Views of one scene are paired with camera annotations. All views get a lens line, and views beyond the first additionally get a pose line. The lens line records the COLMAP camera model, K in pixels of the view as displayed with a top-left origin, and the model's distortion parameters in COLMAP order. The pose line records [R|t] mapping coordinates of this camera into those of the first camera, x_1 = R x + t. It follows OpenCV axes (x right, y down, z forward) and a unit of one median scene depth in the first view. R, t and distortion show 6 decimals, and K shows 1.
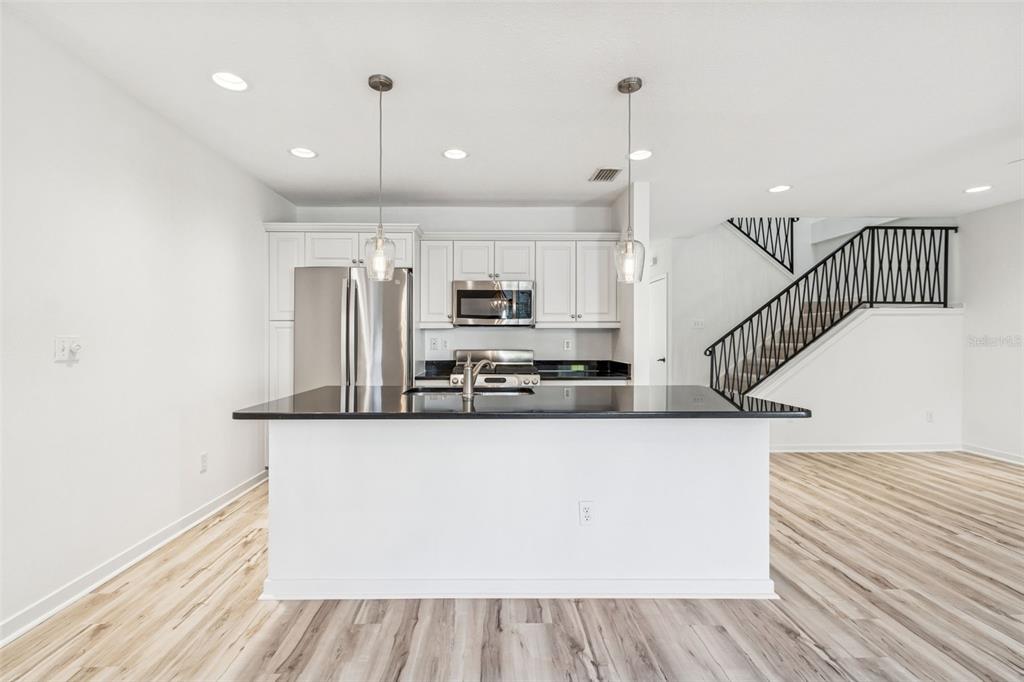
lens RADIAL K [[463.0, 0, 512.0], [0, 463.0, 341.0], [0, 0, 1]] dist [0.003388, 0.000479]
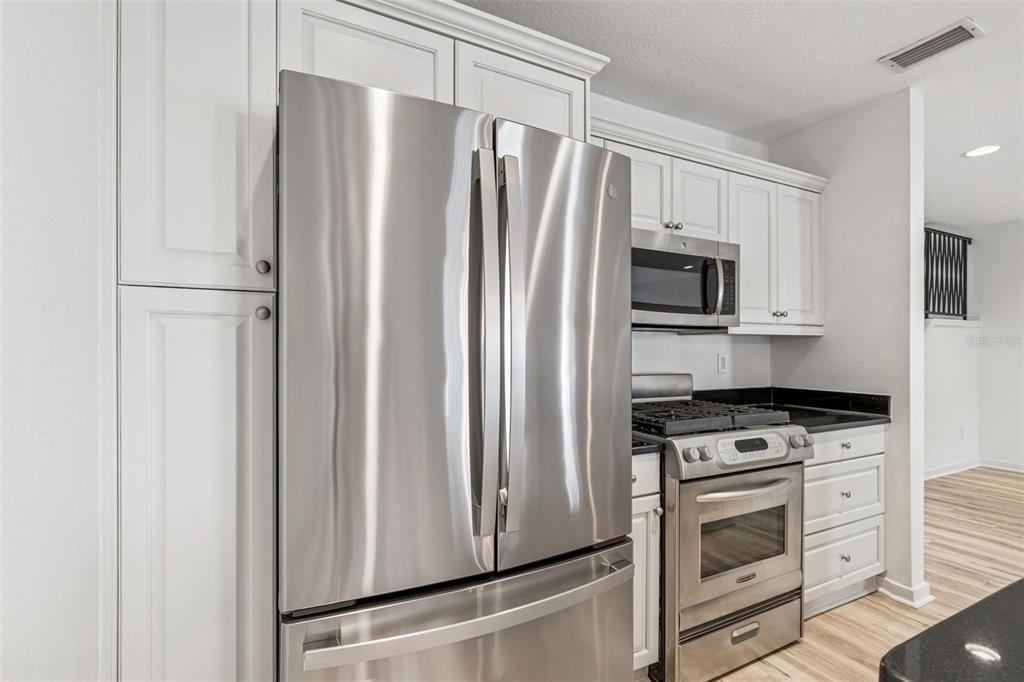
lens RADIAL K [[463.0, 0, 512.0], [0, 463.0, 341.0], [0, 0, 1]] dist [0.003388, 0.000479]
pose [[0.902722, 0.009505, 0.430120, -0.390735], [-0.001441, 0.999817, -0.019068, -0.008250], [-0.430222, 0.016594, 0.902570, 0.593504]]
